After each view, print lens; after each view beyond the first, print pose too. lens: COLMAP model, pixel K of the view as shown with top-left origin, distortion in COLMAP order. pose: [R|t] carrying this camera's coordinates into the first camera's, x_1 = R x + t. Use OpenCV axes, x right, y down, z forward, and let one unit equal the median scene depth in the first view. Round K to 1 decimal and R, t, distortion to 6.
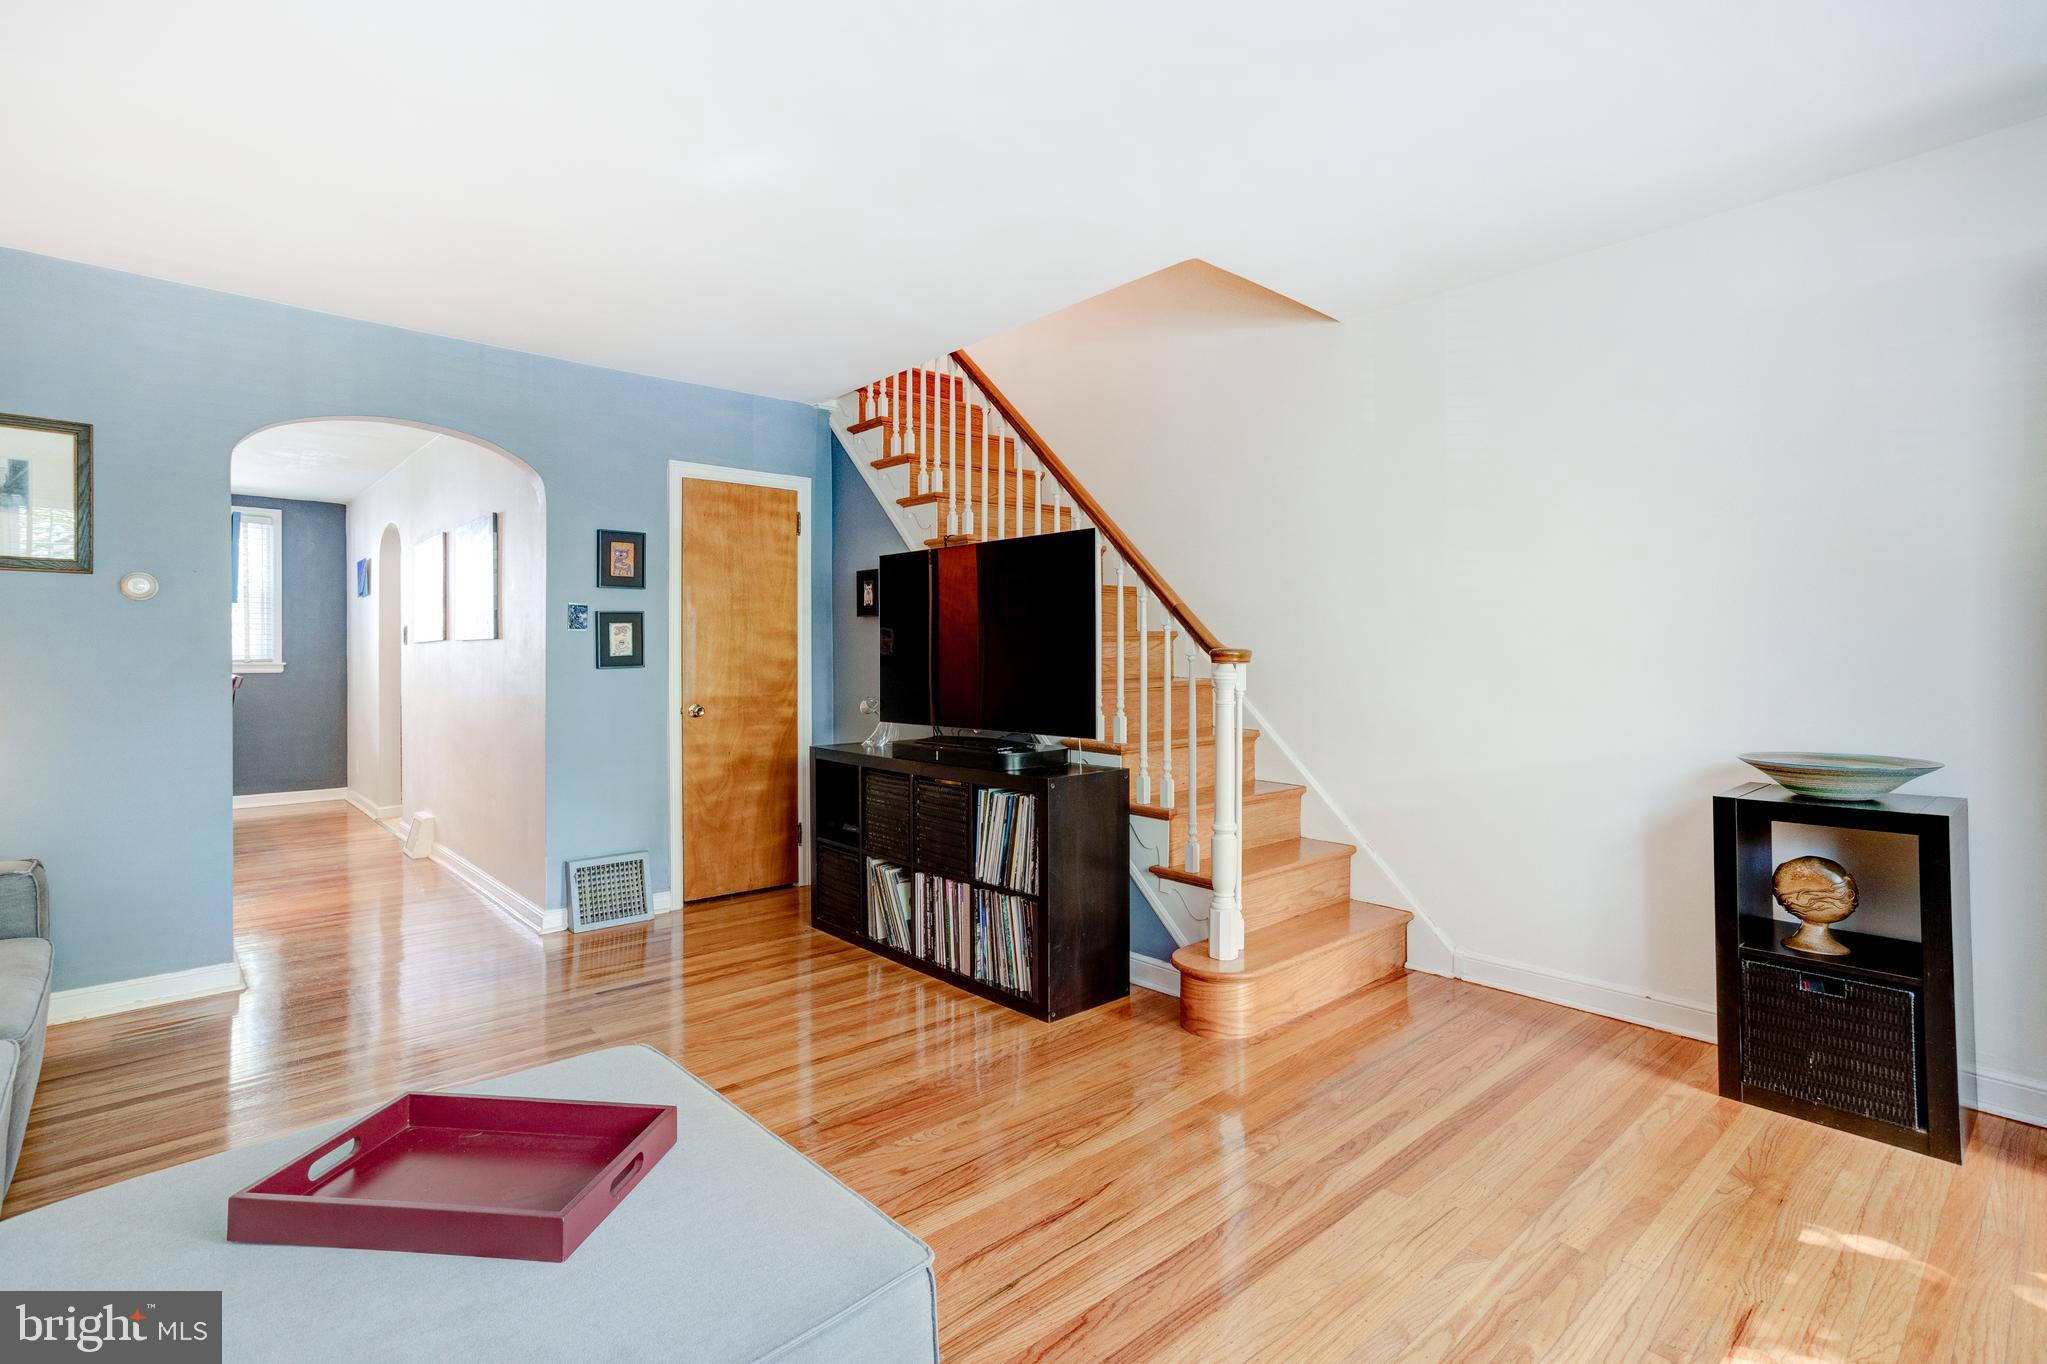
lens RADIAL K [[990.7, 0, 993.9], [0, 990.7, 653.9], [0, 0, 1]] dist [-0.028156, 0.035998]
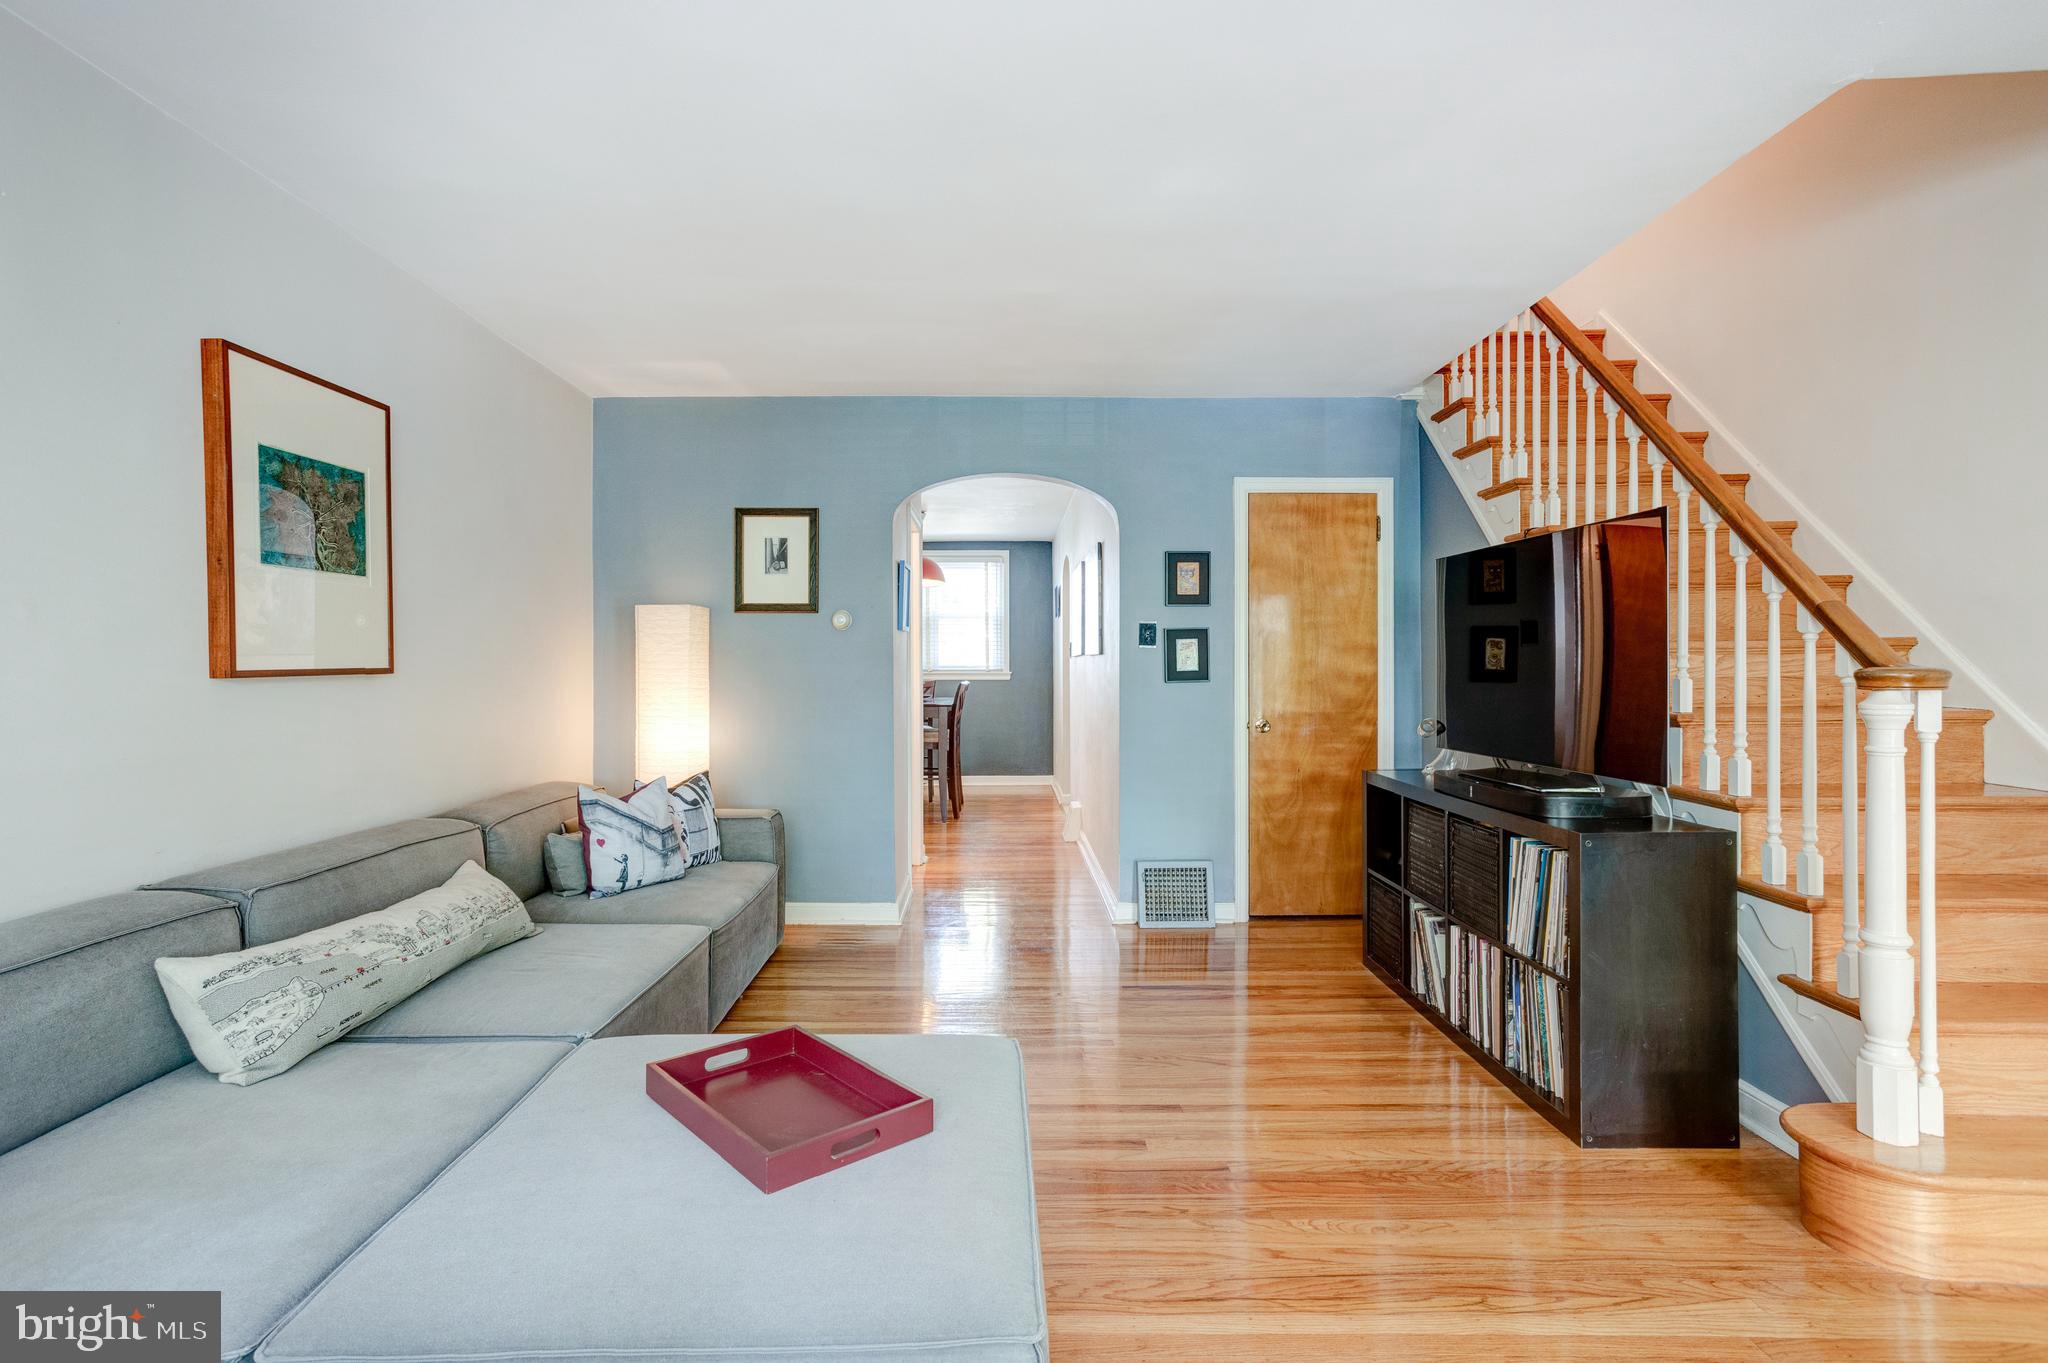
lens RADIAL K [[974.5, 0, 994.4], [0, 974.5, 665.0], [0, 0, 1]] dist [-0.044250, 0.032273]
pose [[0.750518, 0.000396, -0.660850, 0.156354], [0.001305, 0.999997, 0.002082, -0.006791], [0.660849, -0.002425, 0.750515, 0.094602]]
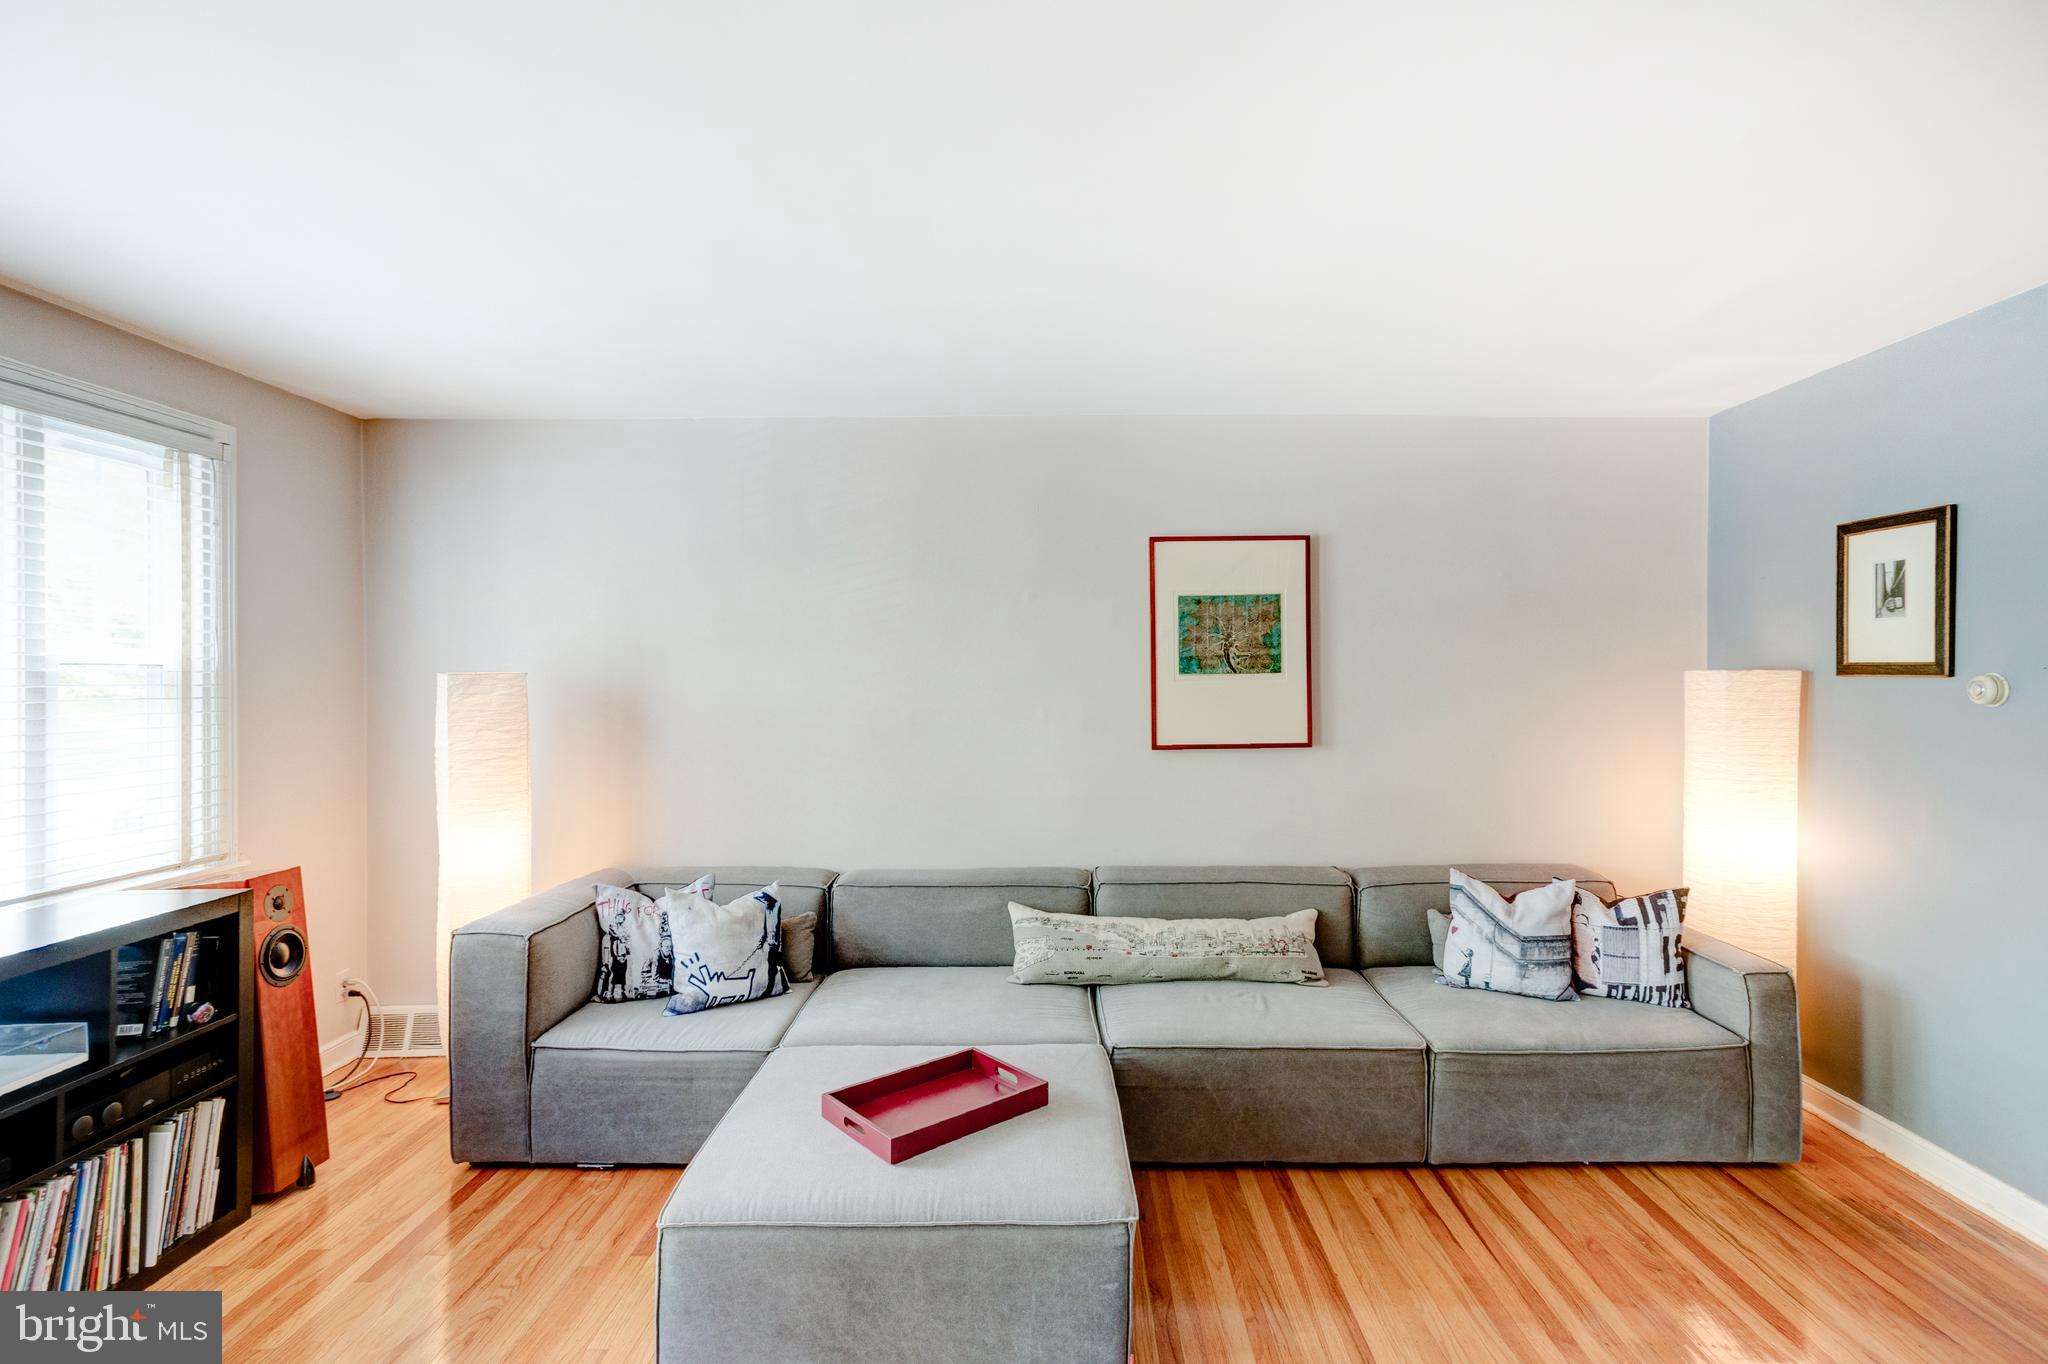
lens RADIAL K [[1009.4, 0, 1074.9], [0, 1009.4, 681.1], [0, 0, 1]] dist [-0.029166, 0.040203]
pose [[-0.655012, 0.011478, -0.755531, 0.202582], [0.007687, 0.999934, 0.008527, -0.070252], [0.755579, -0.000222, -0.655057, 0.773854]]
